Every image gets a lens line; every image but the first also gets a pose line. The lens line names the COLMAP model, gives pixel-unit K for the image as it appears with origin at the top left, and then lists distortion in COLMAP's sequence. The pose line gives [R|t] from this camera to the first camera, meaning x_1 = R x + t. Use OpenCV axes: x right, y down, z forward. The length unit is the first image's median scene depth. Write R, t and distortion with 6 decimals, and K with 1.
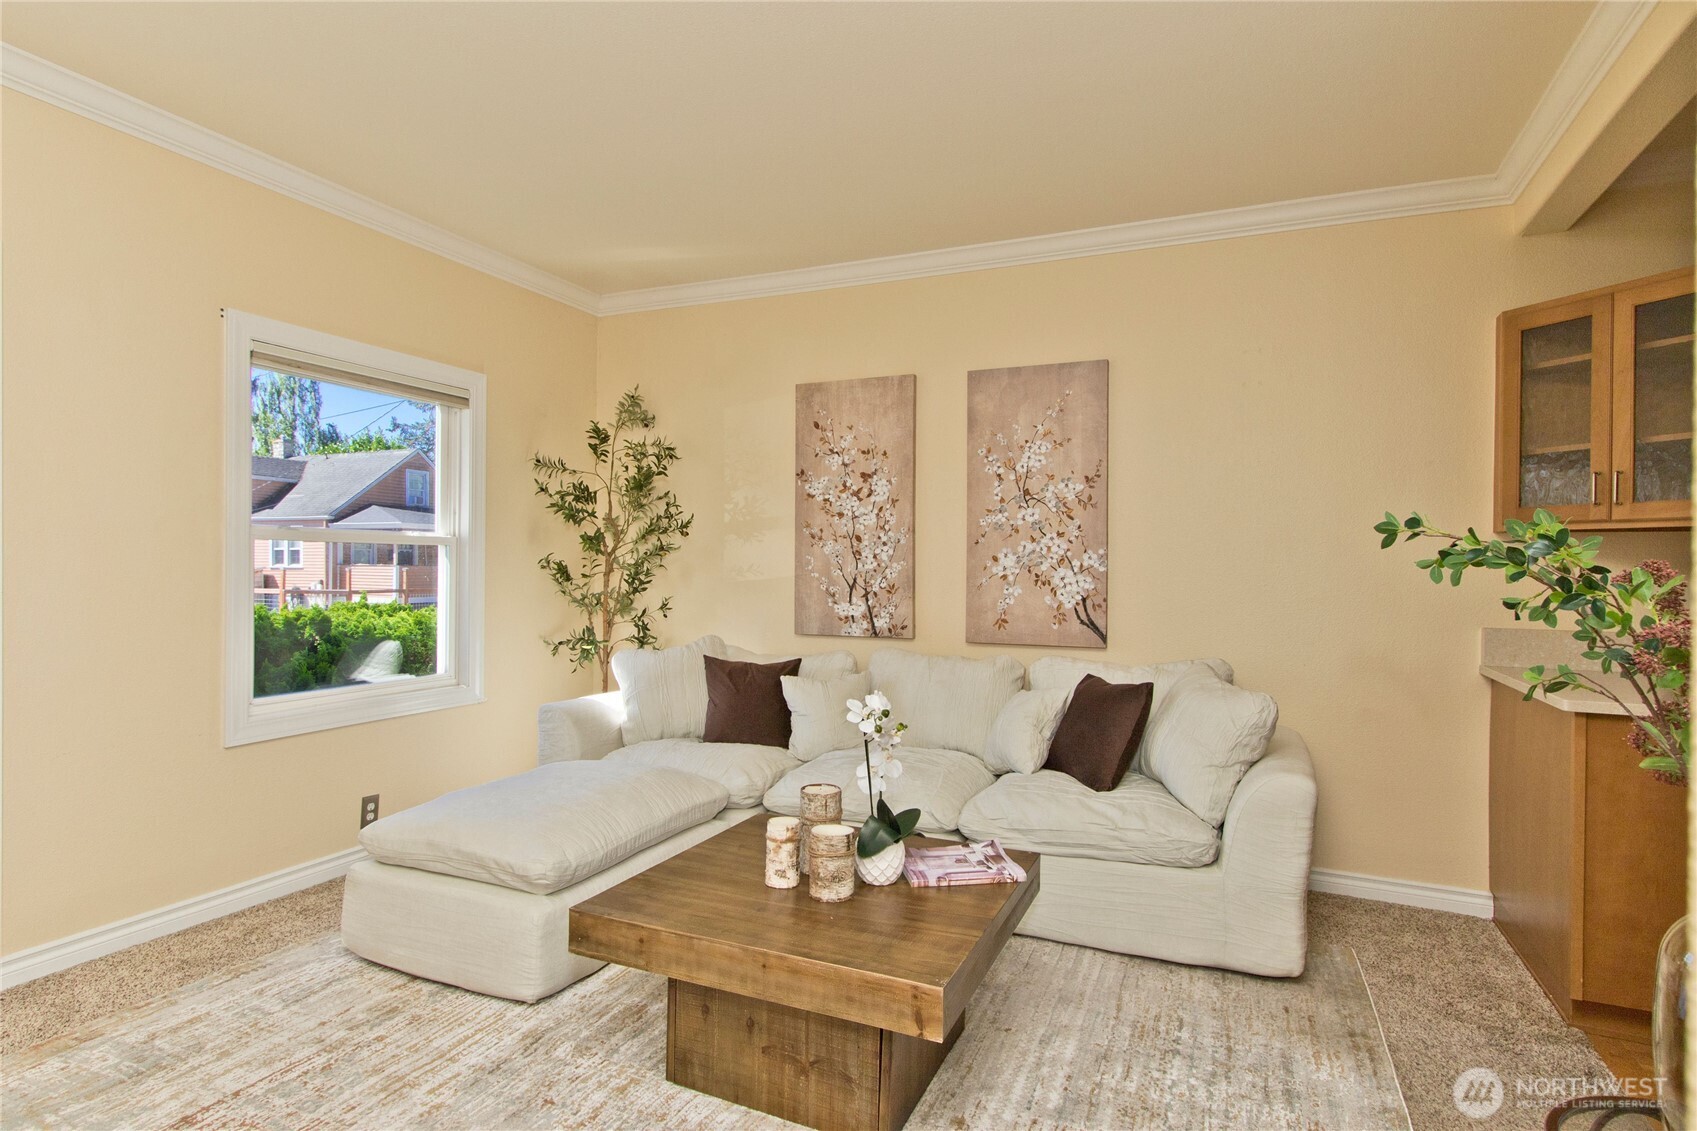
lens RADIAL K [[919.9, 0, 848.5], [0, 919.9, 565.5], [0, 0, 1]] dist [0.002783, 0.000092]
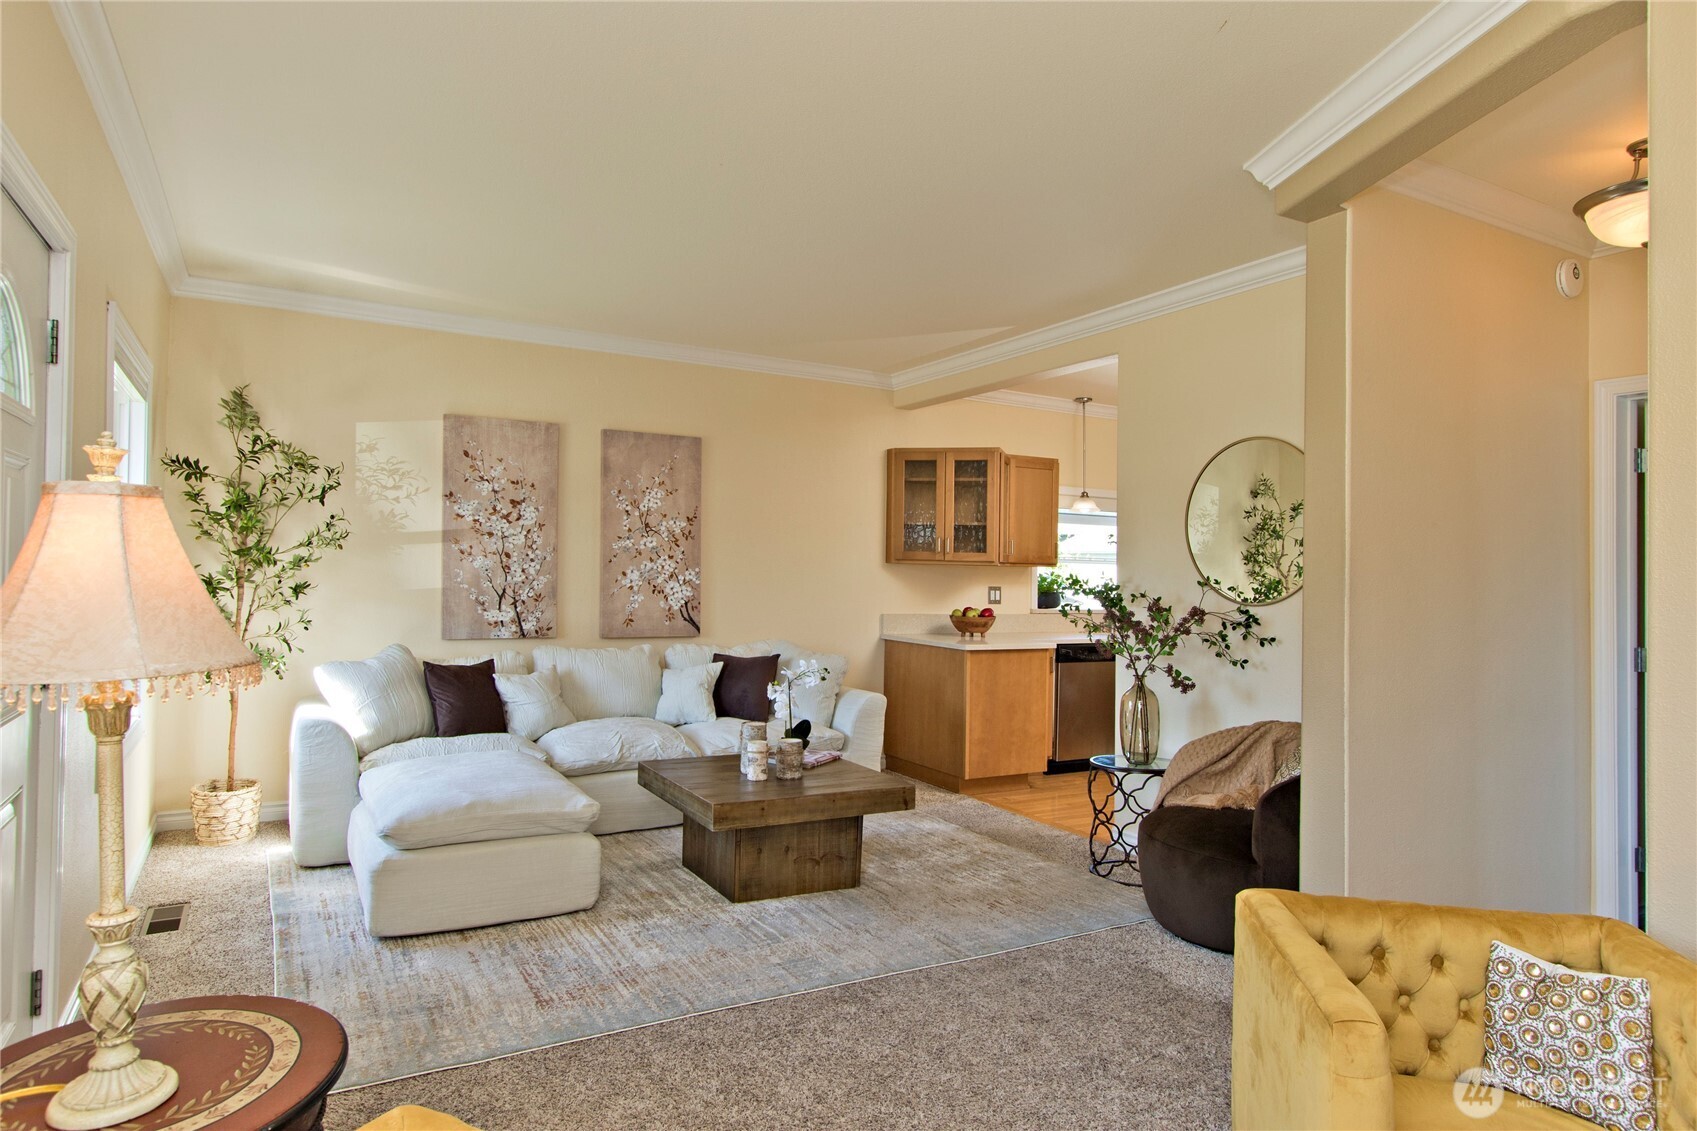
lens RADIAL K [[969.3, 0, 848.5], [0, 969.3, 565.5], [0, 0, 1]] dist [0.004804, 0.000881]
pose [[0.599192, 0.010878, 0.800531, -0.751199], [-0.014413, 0.999892, -0.002798, -0.019698], [-0.800475, -0.009861, 0.599285, -0.097748]]
